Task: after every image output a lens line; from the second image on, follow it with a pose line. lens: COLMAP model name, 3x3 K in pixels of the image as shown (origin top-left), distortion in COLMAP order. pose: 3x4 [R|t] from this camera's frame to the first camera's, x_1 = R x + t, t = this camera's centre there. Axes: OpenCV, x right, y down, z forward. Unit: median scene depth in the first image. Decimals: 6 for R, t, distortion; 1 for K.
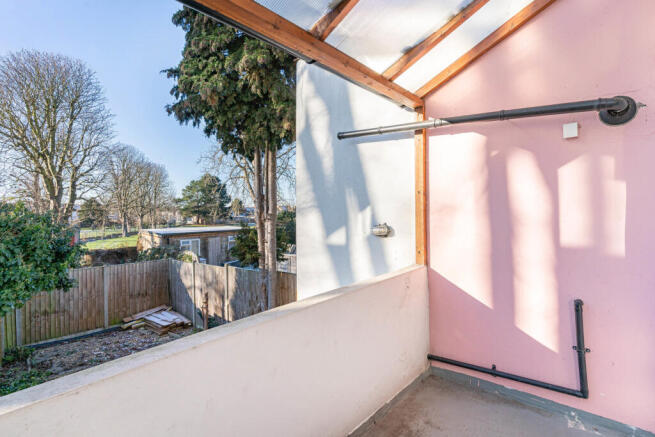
lens RADIAL K [[328.6, 0, 322.3], [0, 328.6, 215.6], [0, 0, 1]] dist [0.003048, 0.000101]
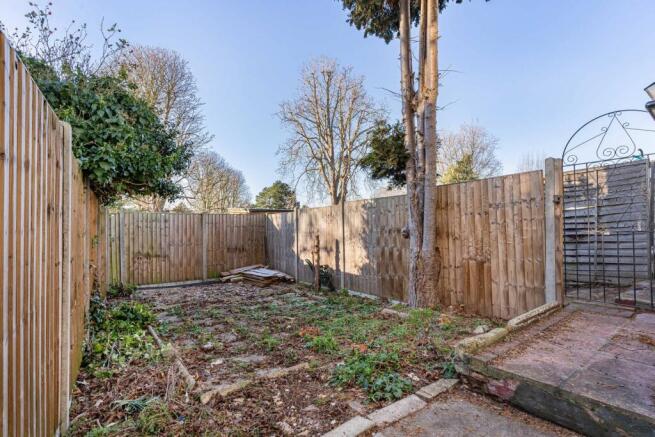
lens RADIAL K [[328.6, 0, 322.3], [0, 328.6, 215.6], [0, 0, 1]] dist [0.003048, 0.000101]
pose [[0.978950, -0.000281, -0.204100, -0.151060], [-0.001422, 0.999965, -0.008200, 0.170432], [0.204096, 0.008318, 0.978916, 0.171166]]
